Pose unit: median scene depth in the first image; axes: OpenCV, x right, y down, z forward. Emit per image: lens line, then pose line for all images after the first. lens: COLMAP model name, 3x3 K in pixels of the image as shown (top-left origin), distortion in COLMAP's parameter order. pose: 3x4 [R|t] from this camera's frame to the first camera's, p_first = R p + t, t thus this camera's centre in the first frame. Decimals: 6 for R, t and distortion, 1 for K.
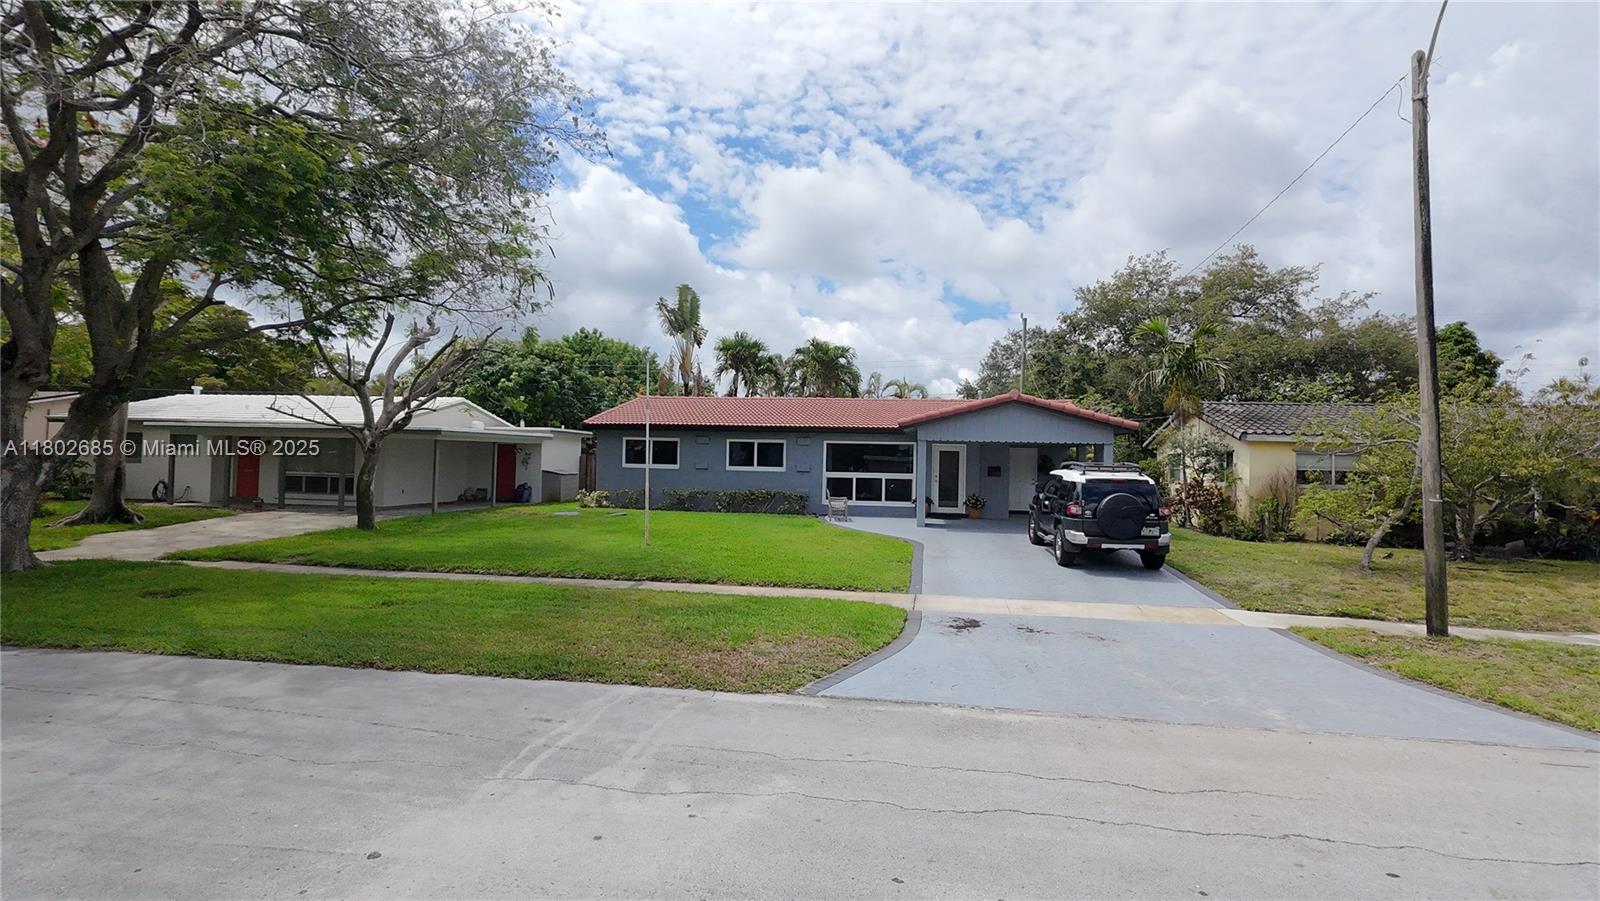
lens RADIAL K [[760.3, 0, 806.4], [0, 760.3, 447.6], [0, 0, 1]] dist [0.001921, -0.000237]
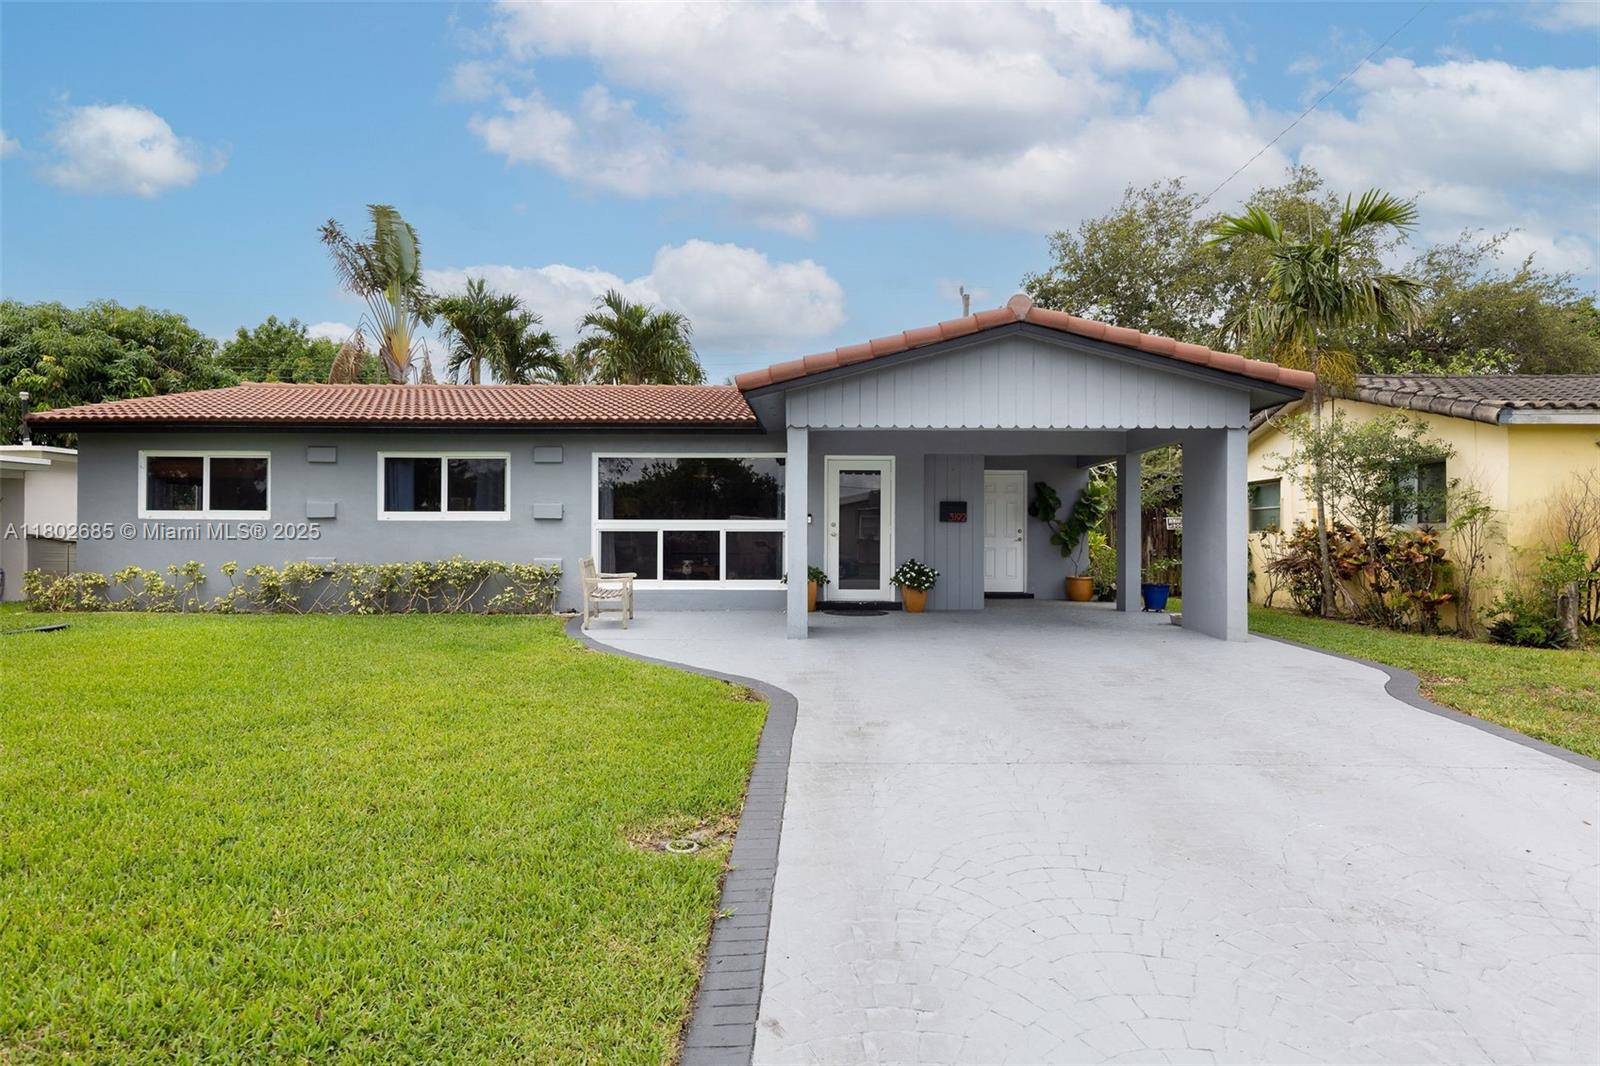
lens RADIAL K [[914.5, 0, 806.3], [0, 914.5, 533.7], [0, 0, 1]] dist [0.008353, 0.000219]
pose [[0.990245, -0.017987, 0.138175, 0.062100], [0.015904, 0.999743, 0.016161, 0.028097], [-0.138430, -0.013806, 0.990276, 0.361223]]
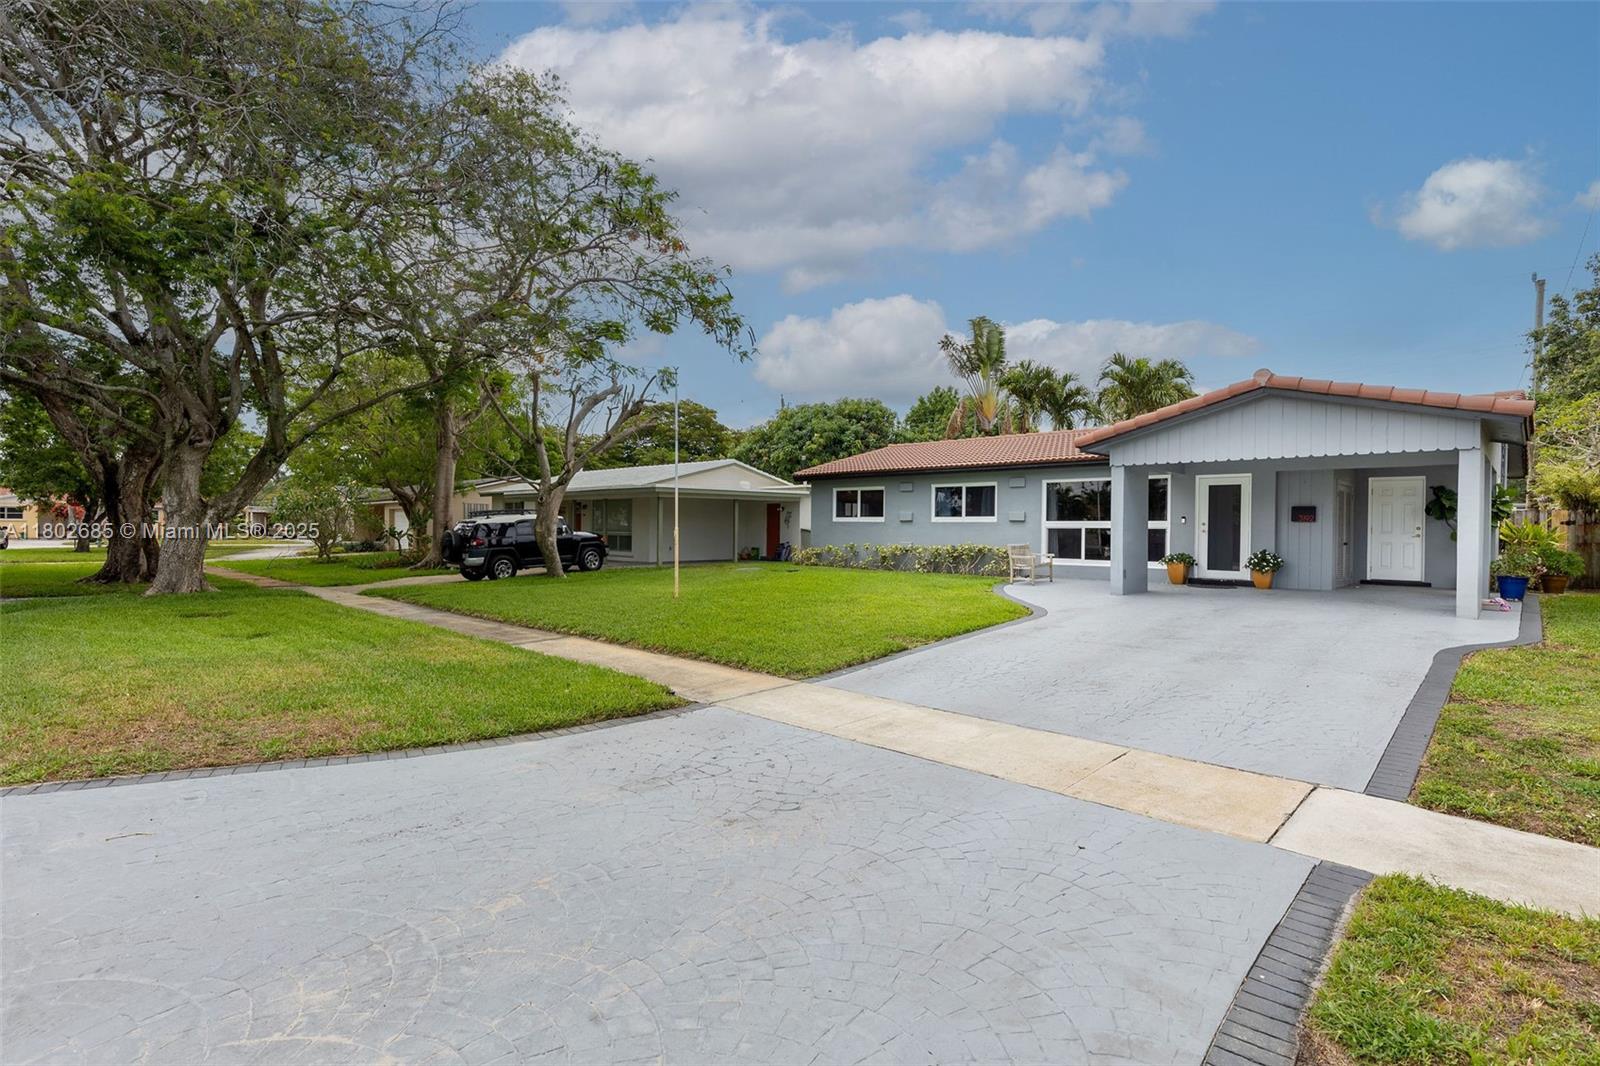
lens RADIAL K [[762.1, 0, 804.7], [0, 762.1, 538.9], [0, 0, 1]] dist [0.000761, 0.000361]
pose [[0.821534, -0.007155, -0.570115, 0.217514], [0.020859, 0.999629, 0.017512, 0.026325], [0.569778, -0.026278, 0.821379, 0.204411]]
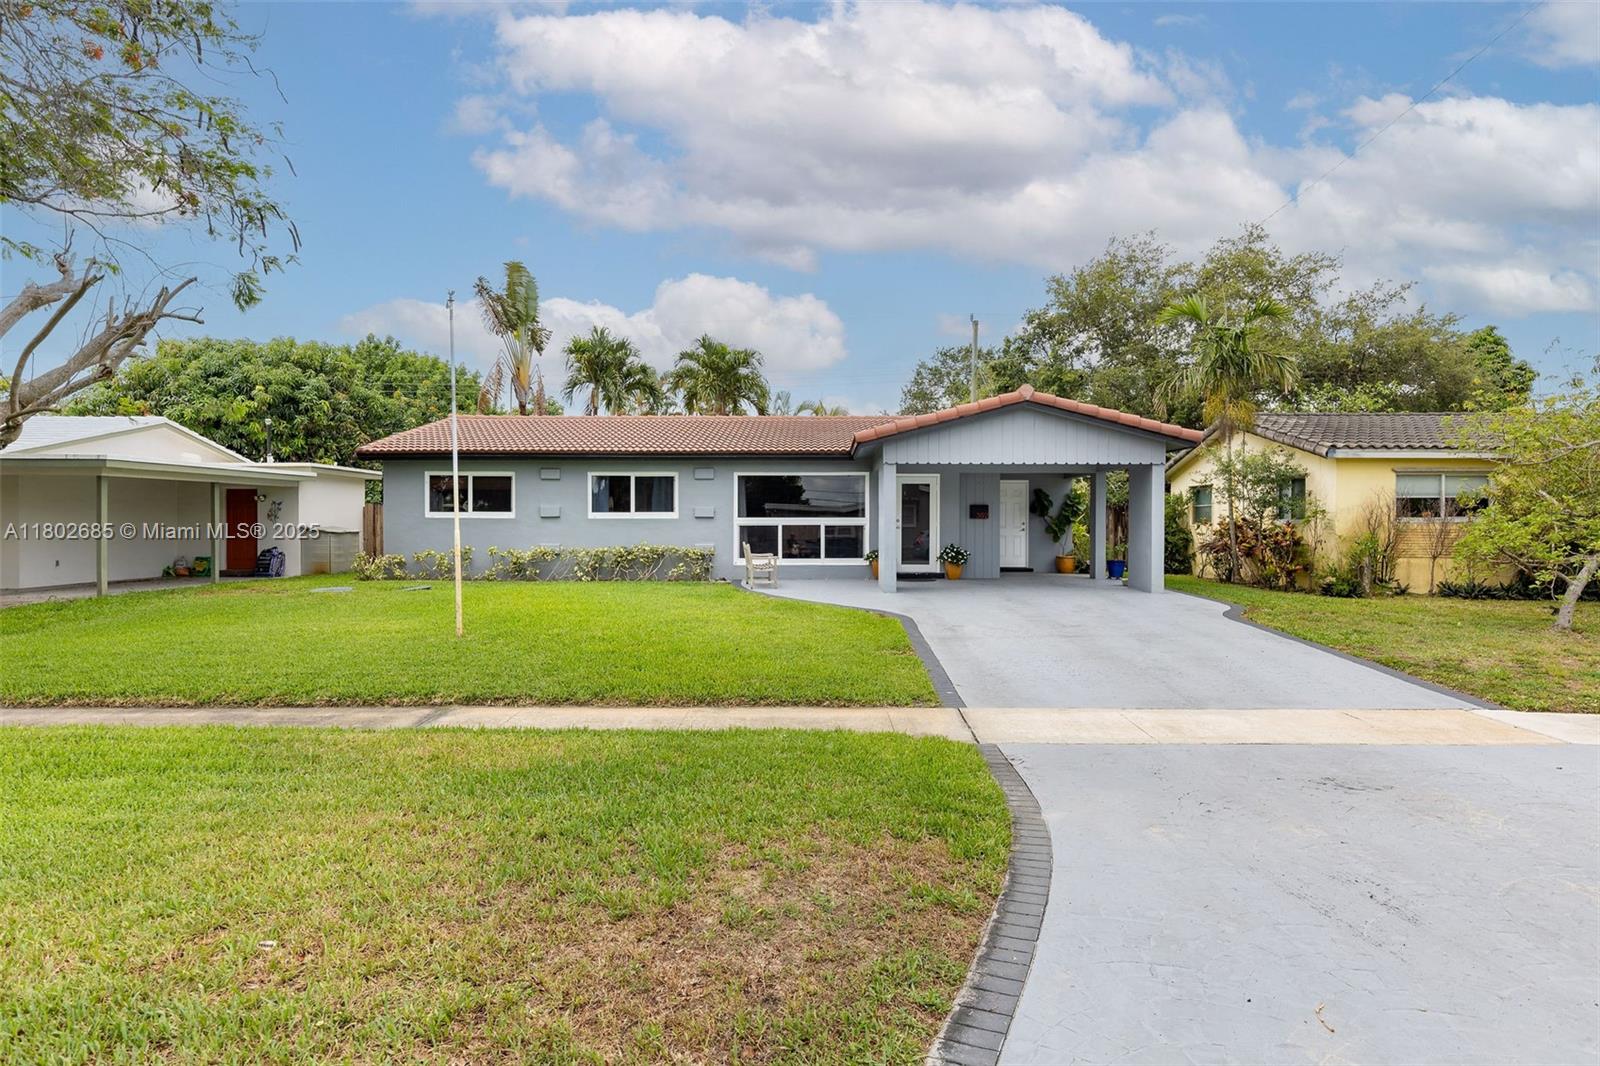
lens RADIAL K [[914.5, 0, 806.3], [0, 914.5, 533.7], [0, 0, 1]] dist [0.008353, 0.000219]
pose [[0.989832, -0.022198, 0.140499, -0.024479], [0.017810, 0.999316, 0.032415, 0.017549], [-0.141123, -0.029583, 0.989550, 0.150730]]
